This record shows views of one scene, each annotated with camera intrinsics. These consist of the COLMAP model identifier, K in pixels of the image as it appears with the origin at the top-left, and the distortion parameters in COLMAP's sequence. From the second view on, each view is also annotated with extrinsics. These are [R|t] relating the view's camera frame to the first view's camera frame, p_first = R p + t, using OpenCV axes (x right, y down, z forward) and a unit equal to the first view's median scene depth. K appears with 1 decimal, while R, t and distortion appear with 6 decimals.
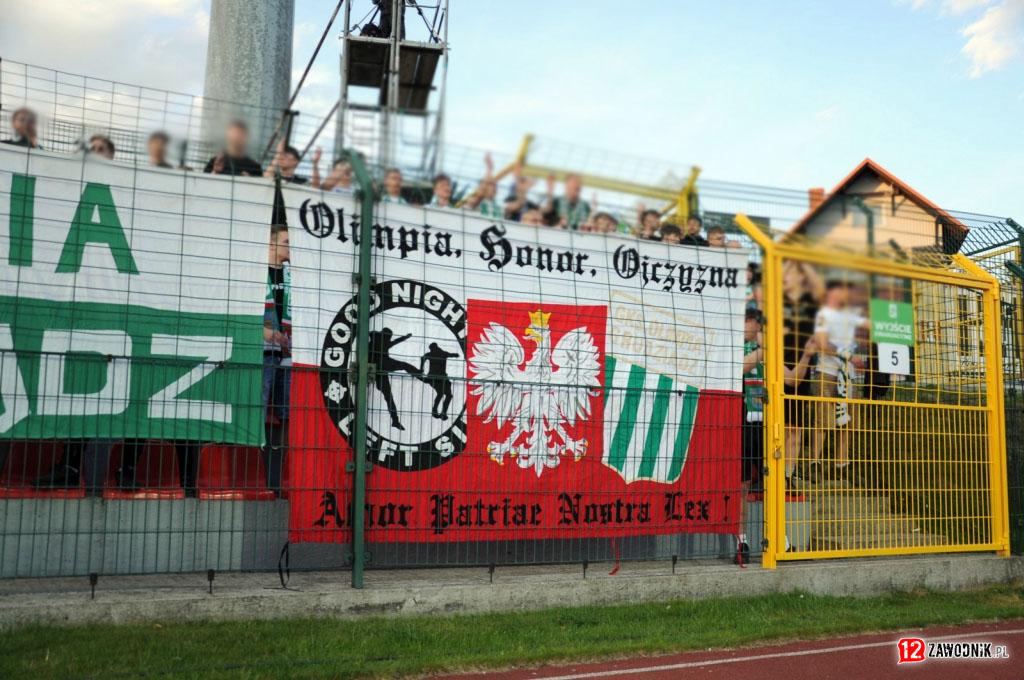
lens RADIAL K [[947.0, 0, 512.0], [0, 947.0, 340.0], [0, 0, 1]] dist [-0.115364, 0.156844]
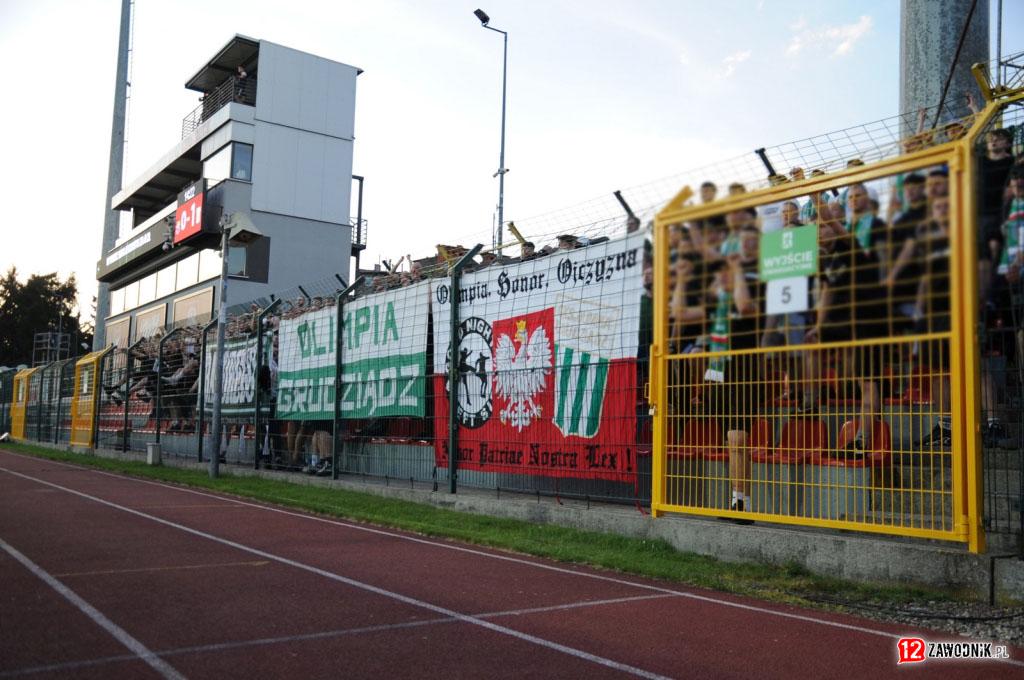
lens RADIAL K [[947.0, 0, 512.0], [0, 947.0, 340.0], [0, 0, 1]] dist [-0.115364, 0.156844]
pose [[0.153336, -0.109913, -0.982042, 1.478427], [0.114988, 0.989028, -0.092741, 0.134990], [0.981461, -0.098703, 0.164292, 0.741171]]
